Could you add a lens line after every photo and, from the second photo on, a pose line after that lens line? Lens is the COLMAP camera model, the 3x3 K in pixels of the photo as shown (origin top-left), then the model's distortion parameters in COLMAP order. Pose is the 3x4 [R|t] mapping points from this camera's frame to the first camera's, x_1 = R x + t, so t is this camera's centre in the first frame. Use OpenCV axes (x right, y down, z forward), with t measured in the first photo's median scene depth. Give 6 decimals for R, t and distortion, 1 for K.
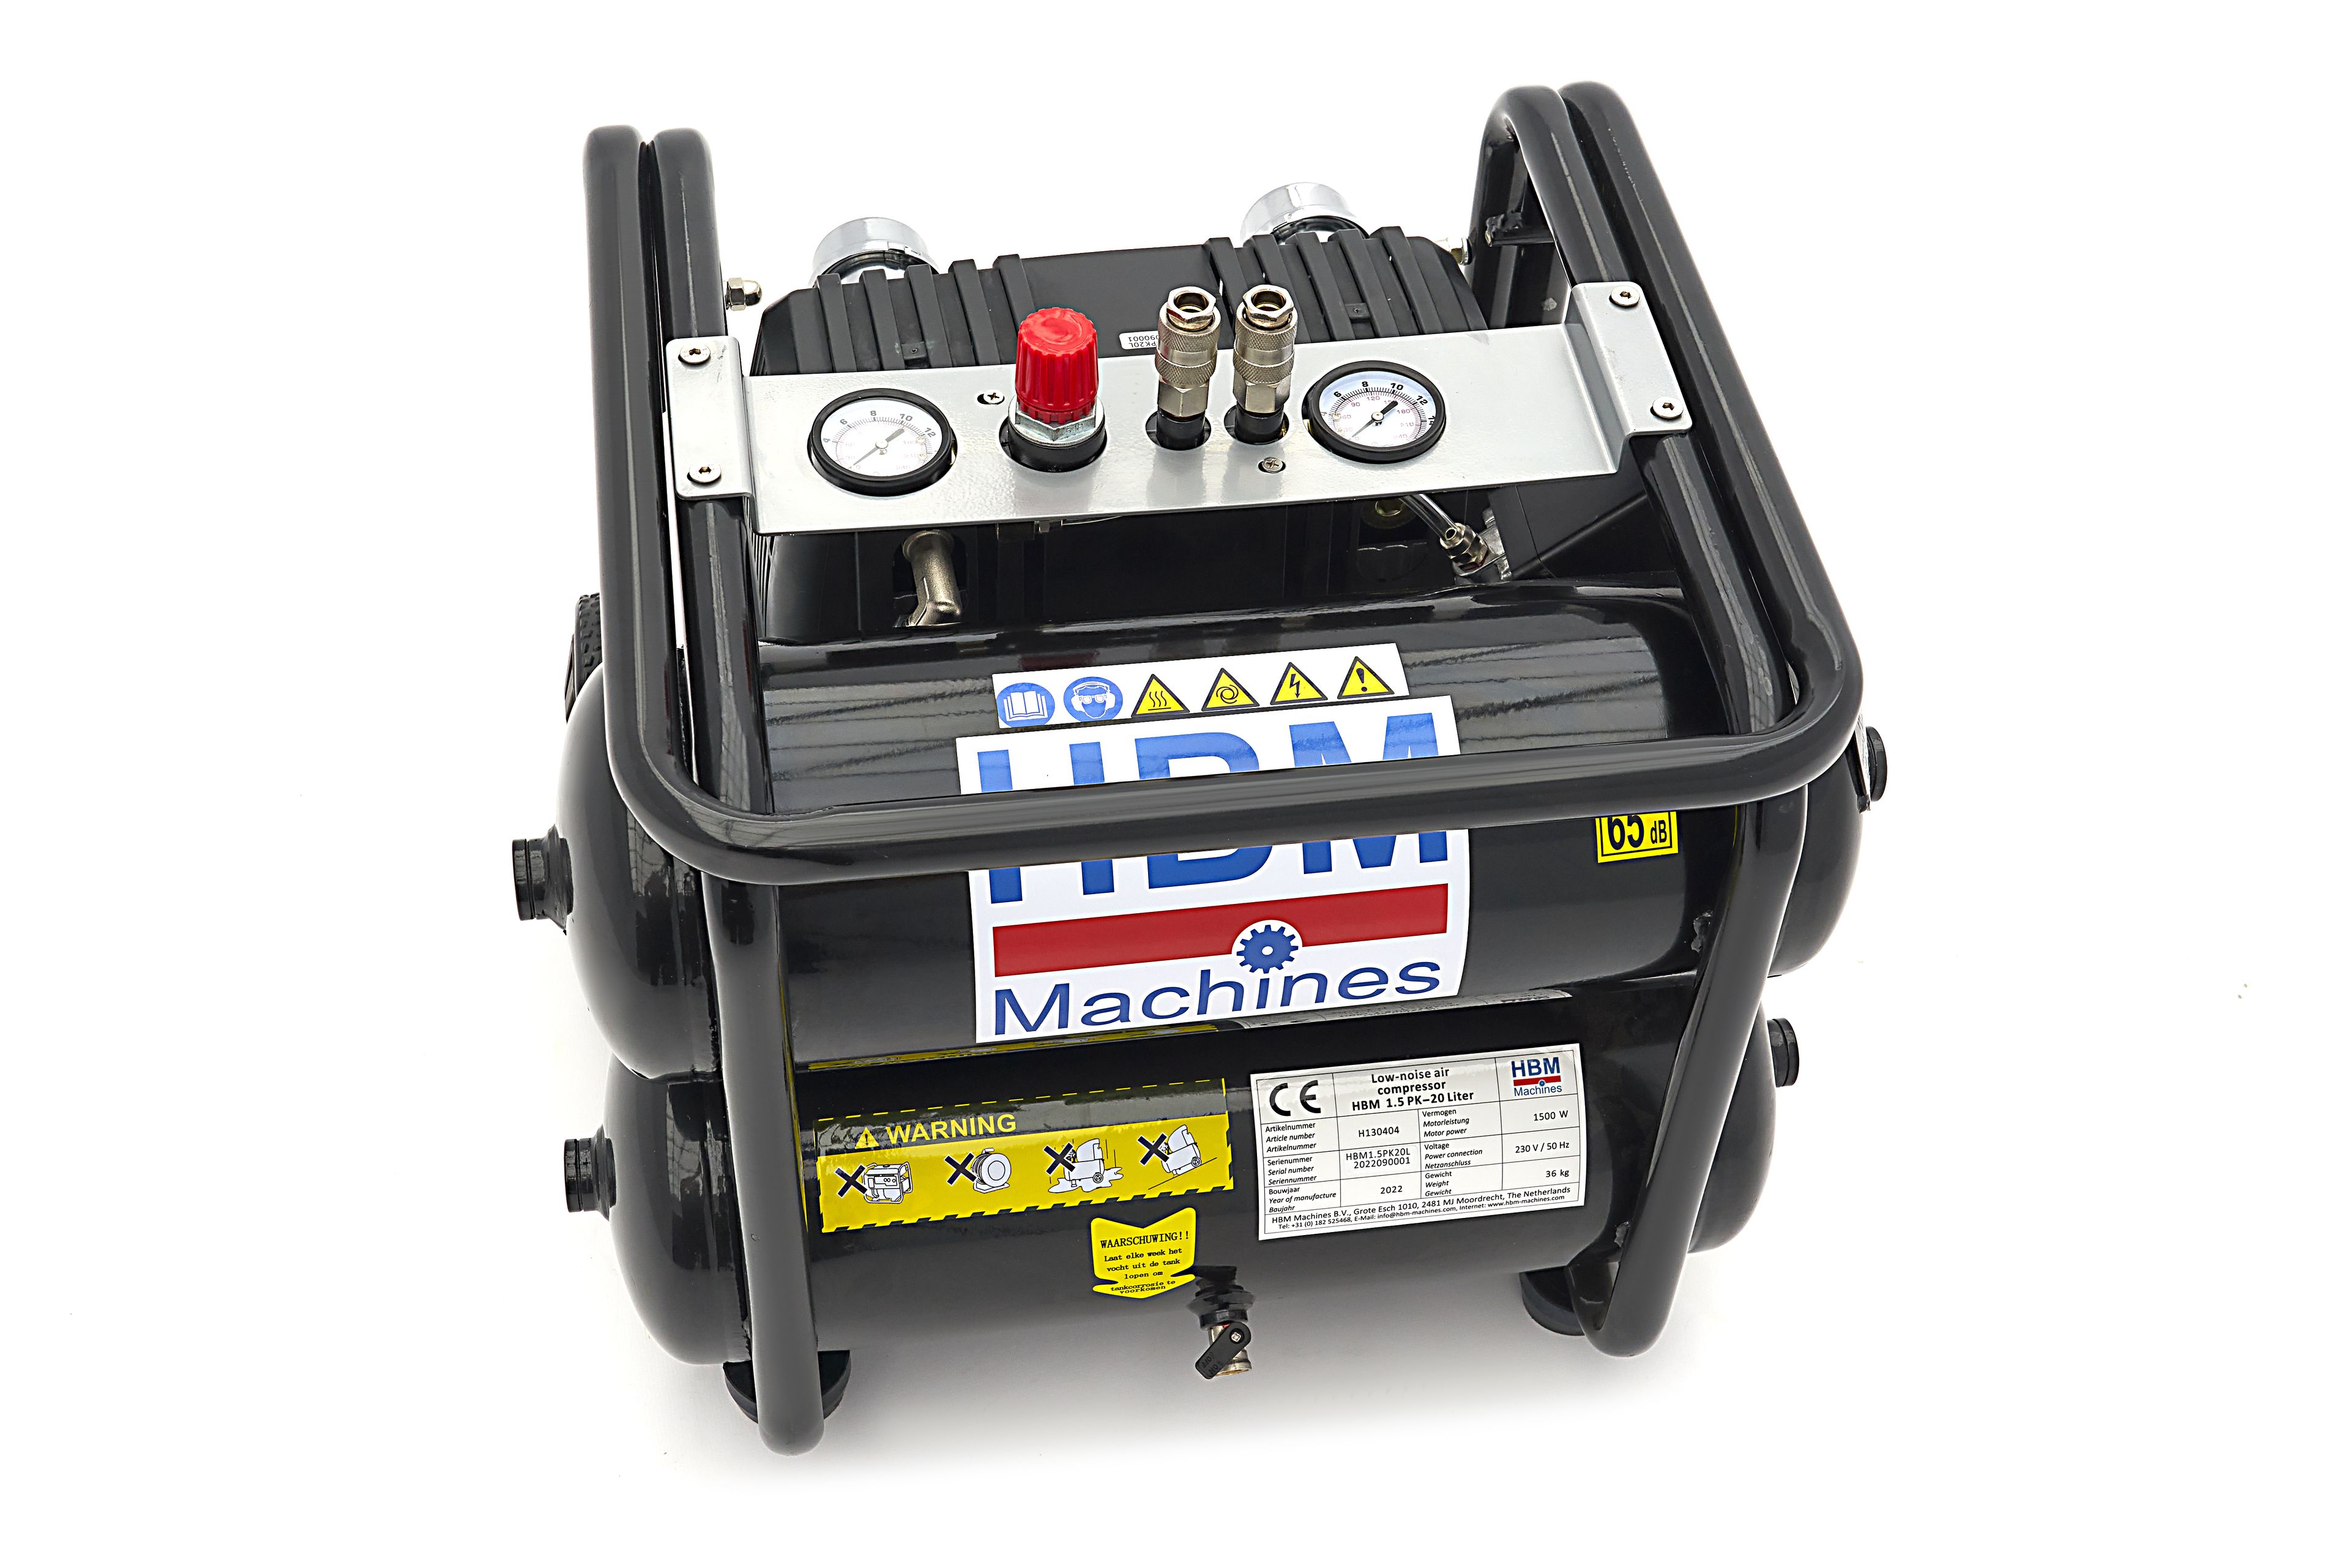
lens RADIAL K [[3175.3, 0, 1258.2], [0, 3175.3, 744.9], [0, 0, 1]] dist [-0.002610, 0.000877]
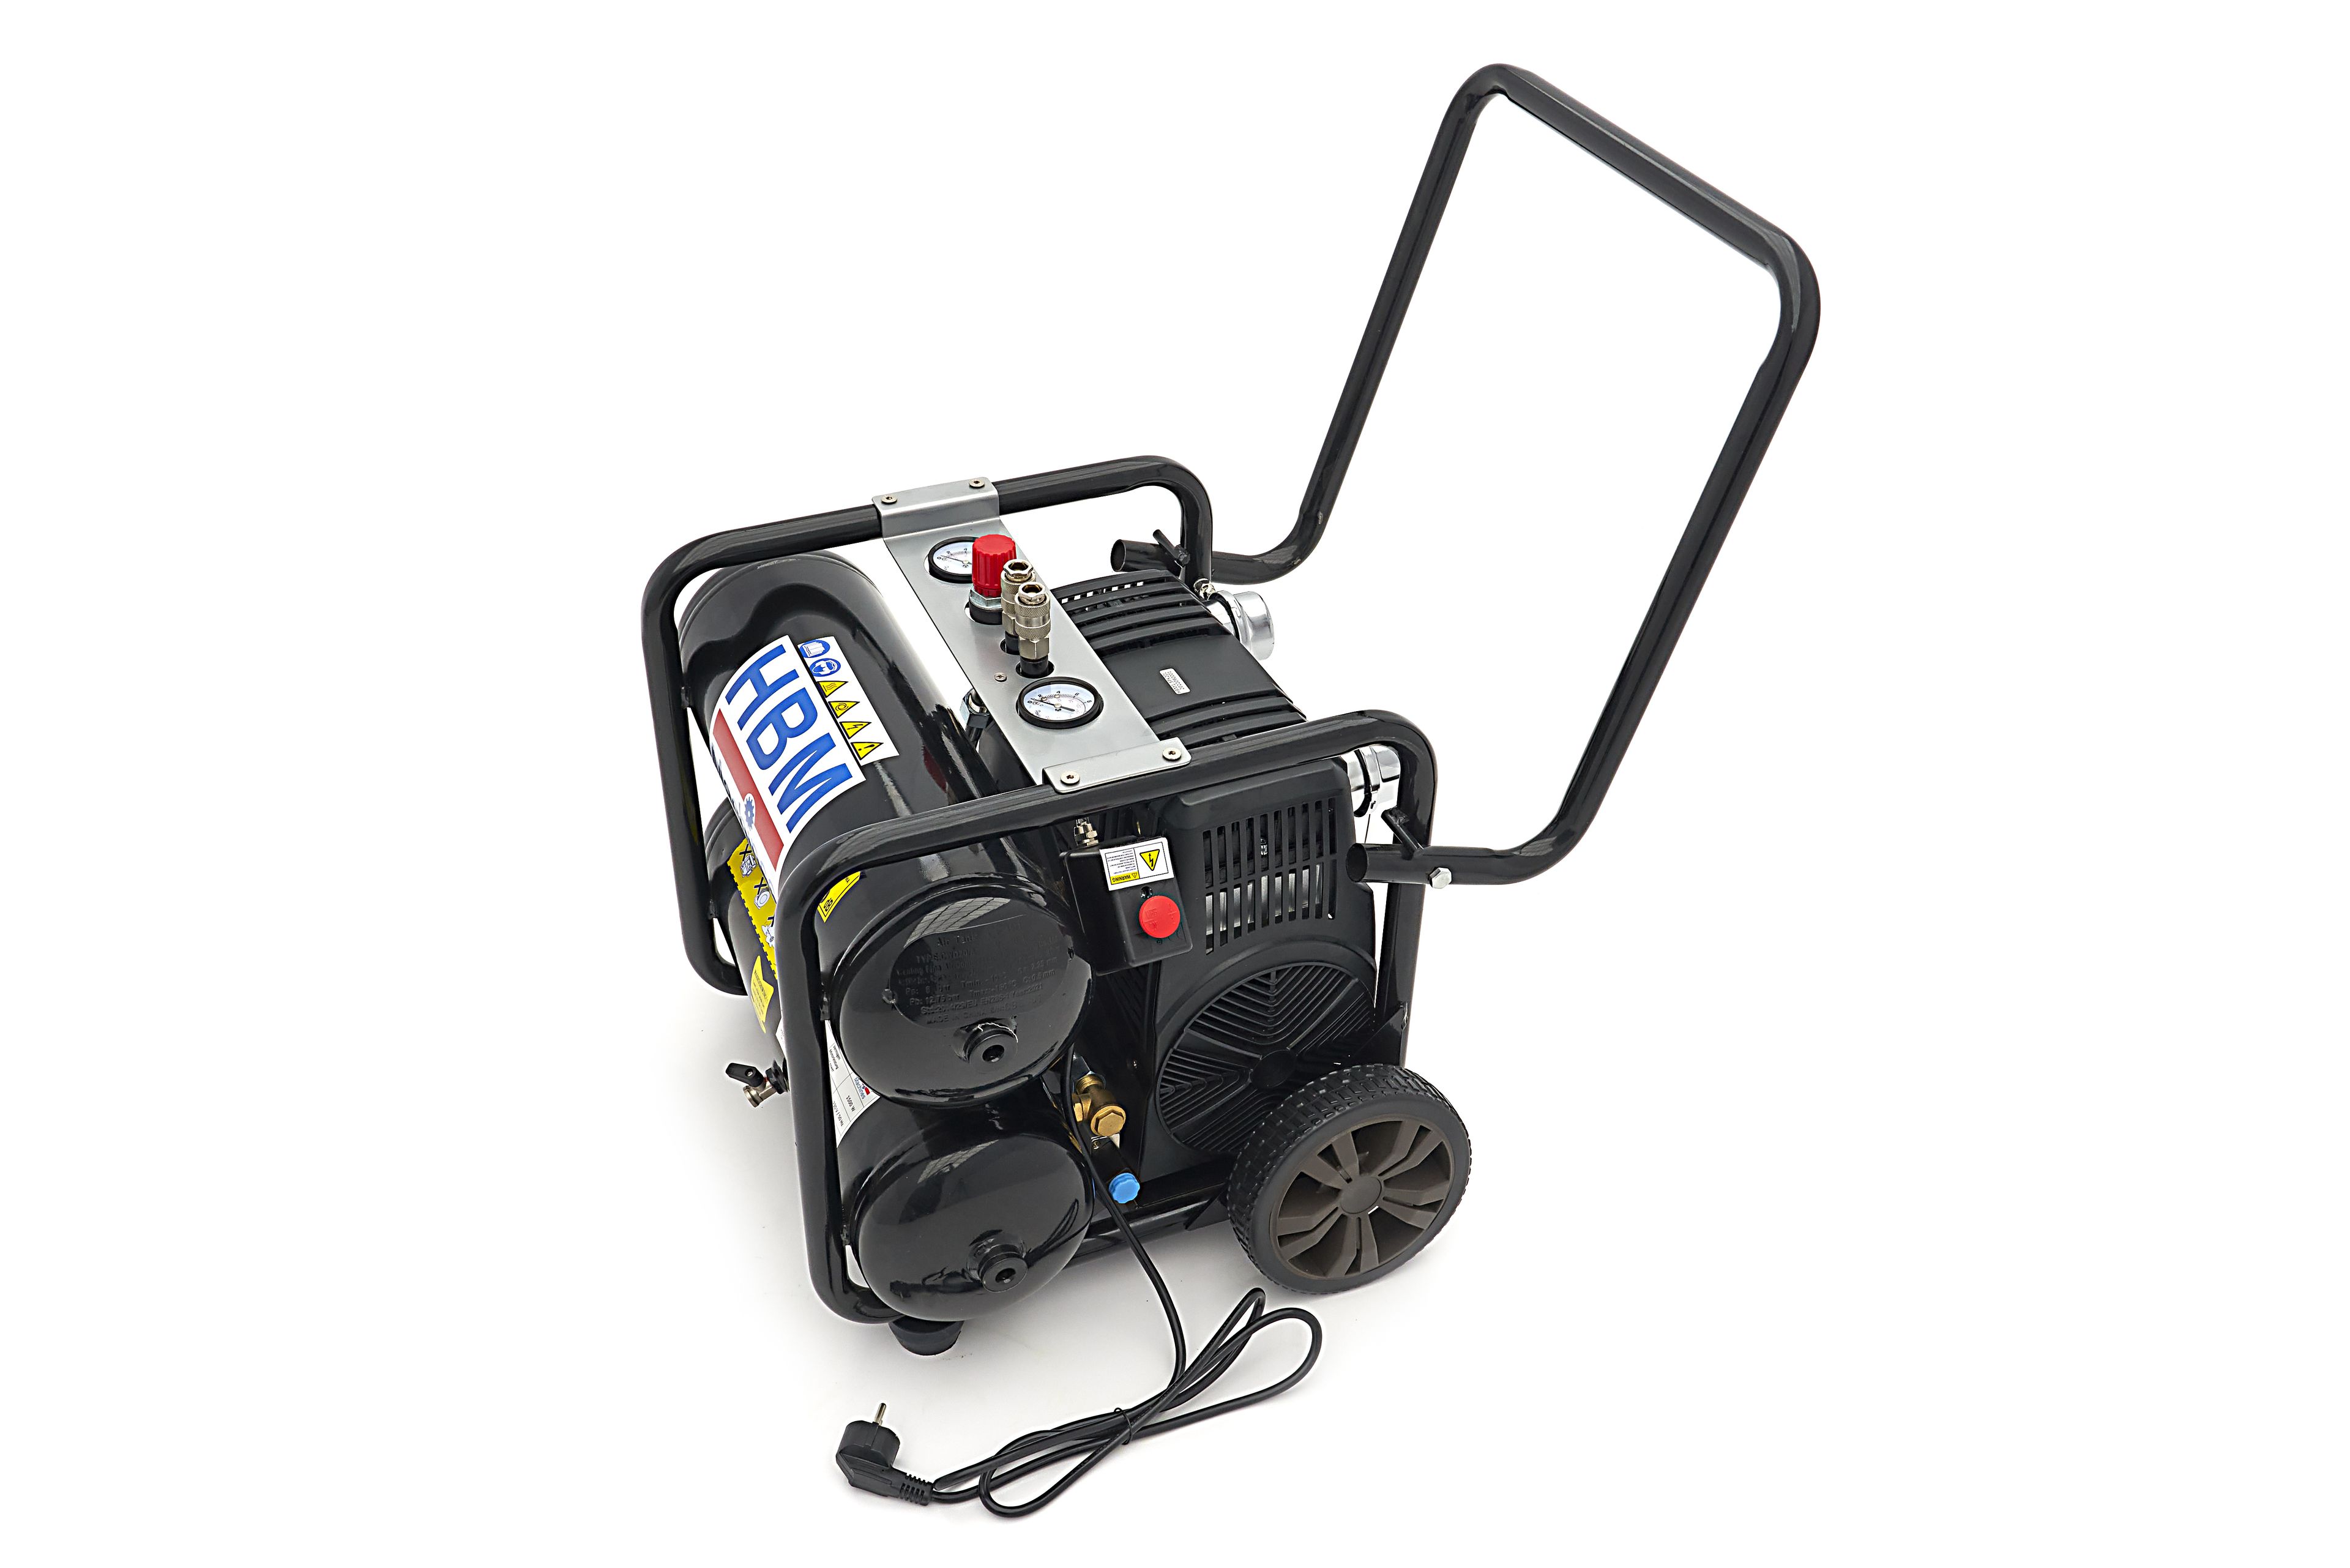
lens RADIAL K [[2320.0, 0, 1175.0], [0, 2320.0, 784.0], [0, 0, 1]] dist [-0.002349, -0.000458]
pose [[0.231258, 0.529579, -0.816129, 1.024761], [-0.719969, 0.657357, 0.222543, -0.377011], [0.654343, 0.536123, 0.533299, 0.405361]]
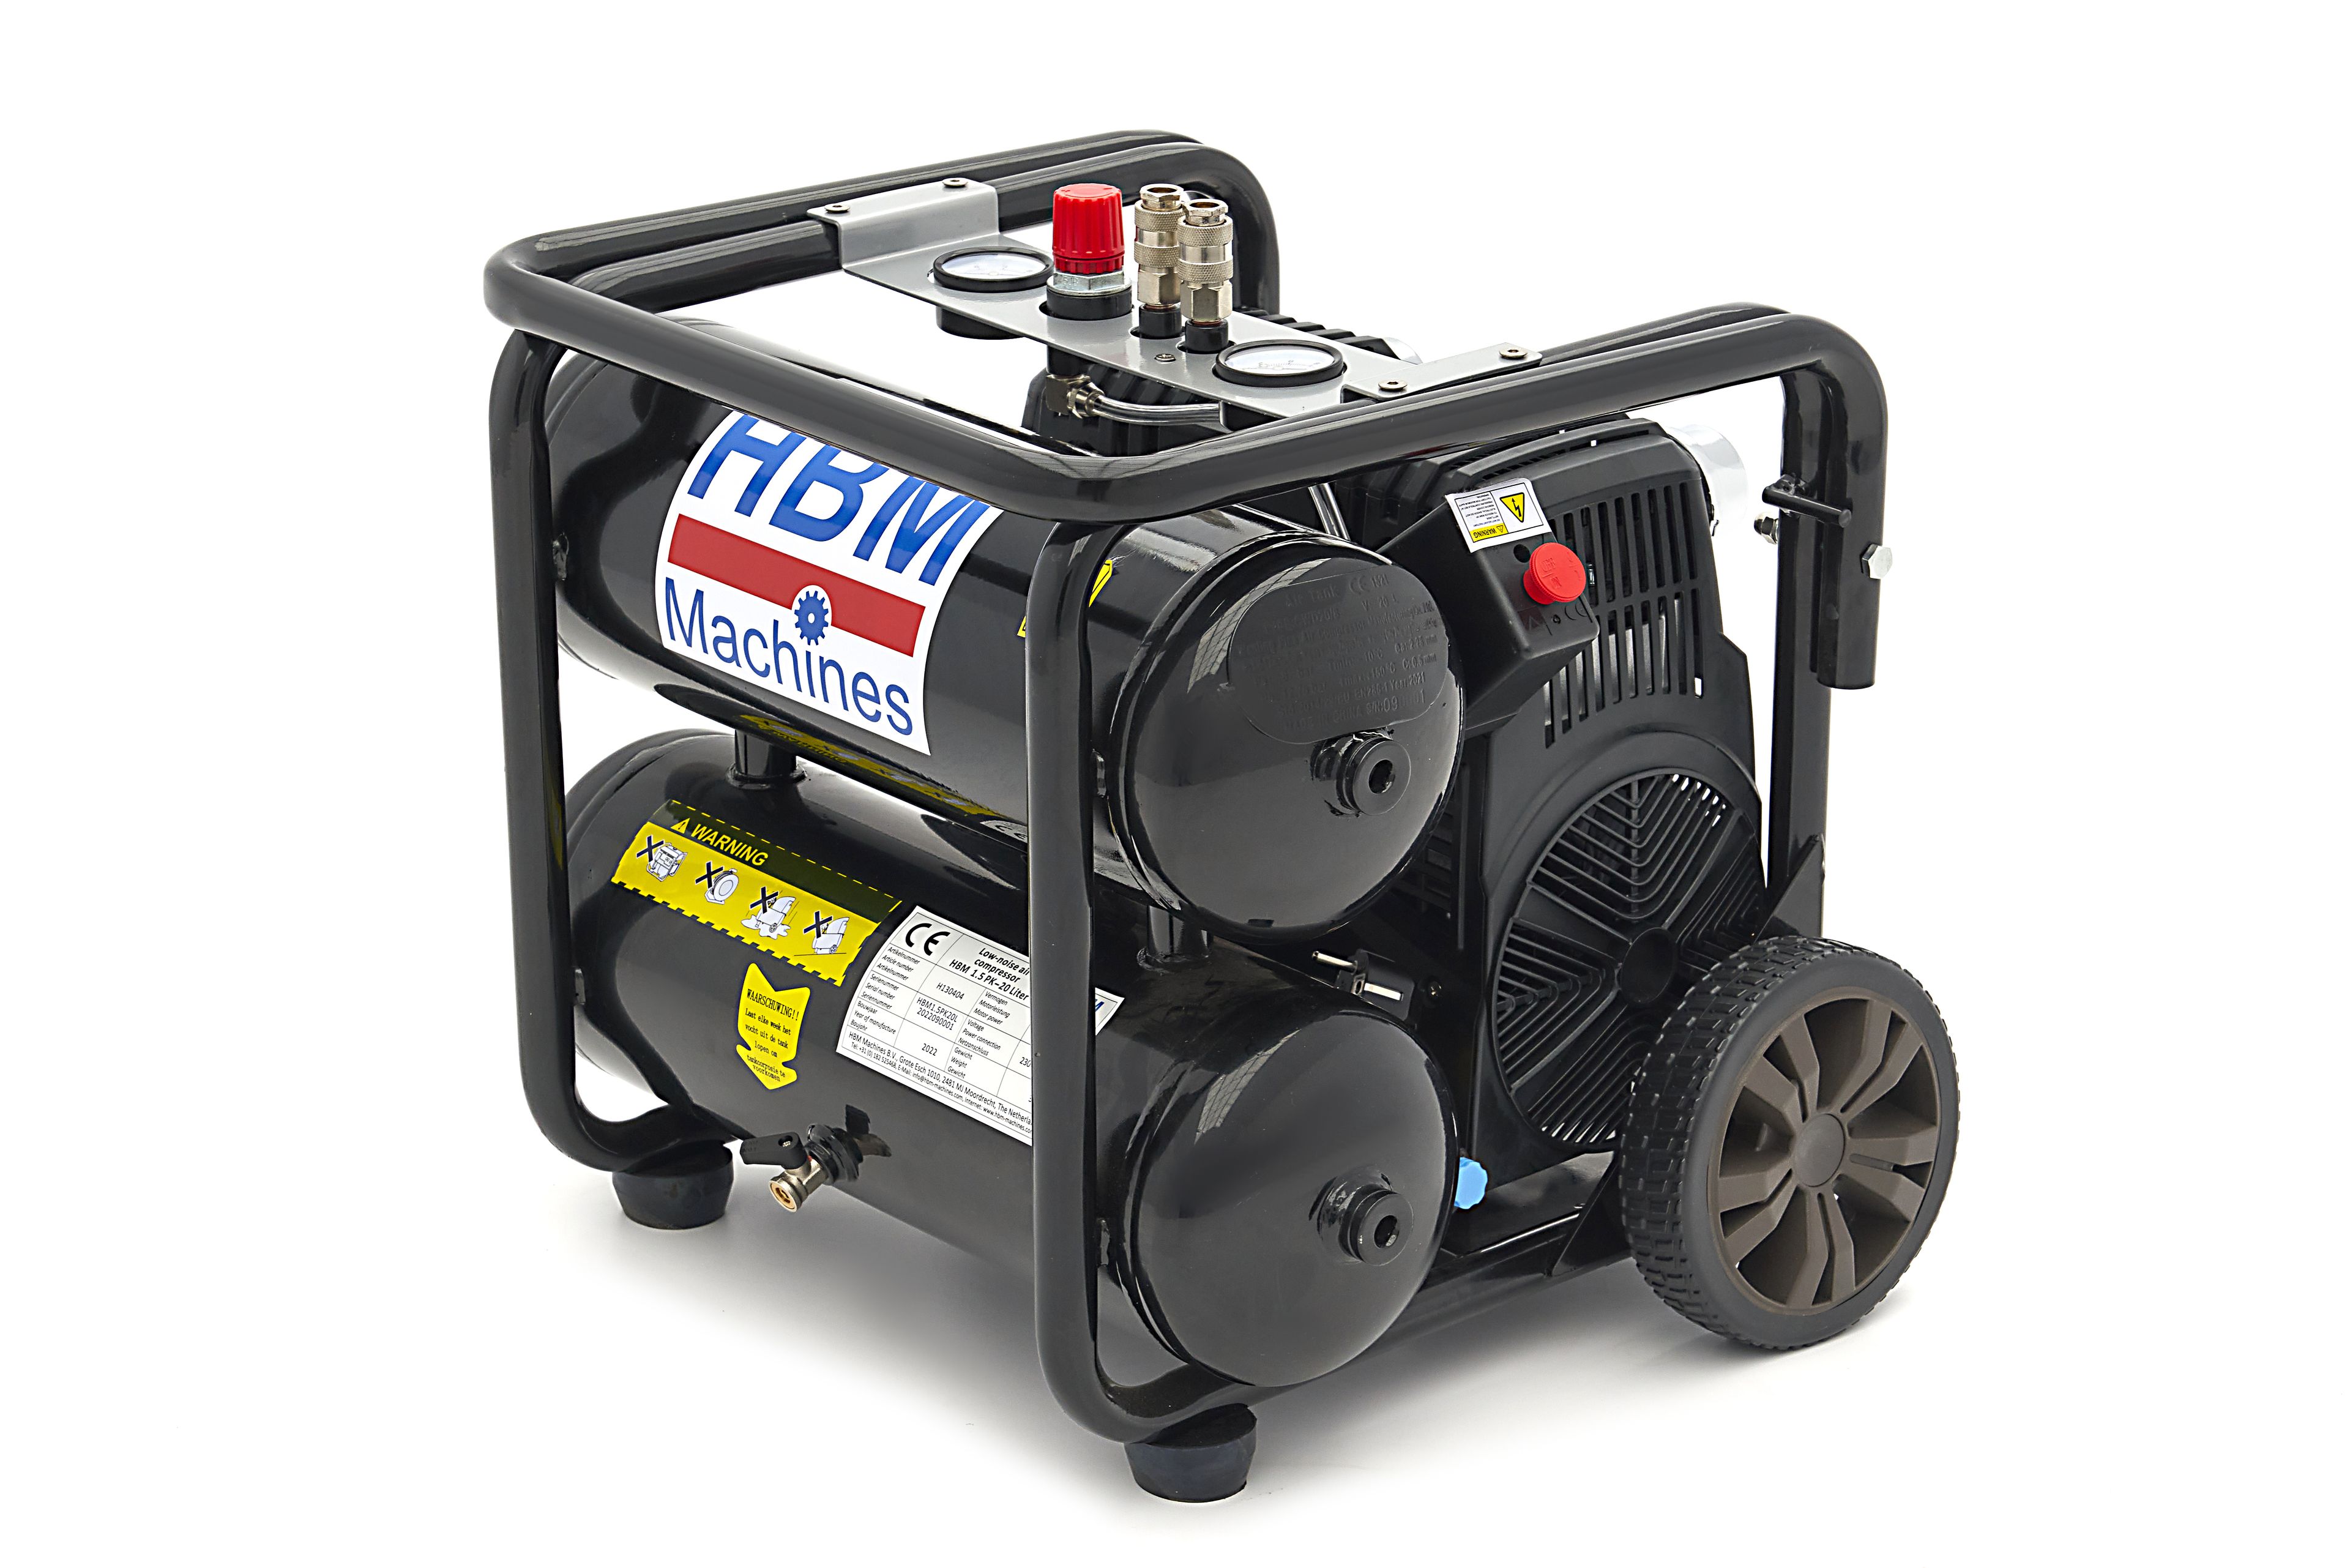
lens RADIAL K [[6136.2, 0, 1175.0], [0, 6136.2, 784.0], [0, 0, 1]] dist [-0.039655, -0.057872]
pose [[0.509501, 0.237572, -0.827024, 1.701096], [-0.604753, 0.782586, -0.147761, 0.320583], [0.612113, 0.575430, 0.542401, -0.055506]]
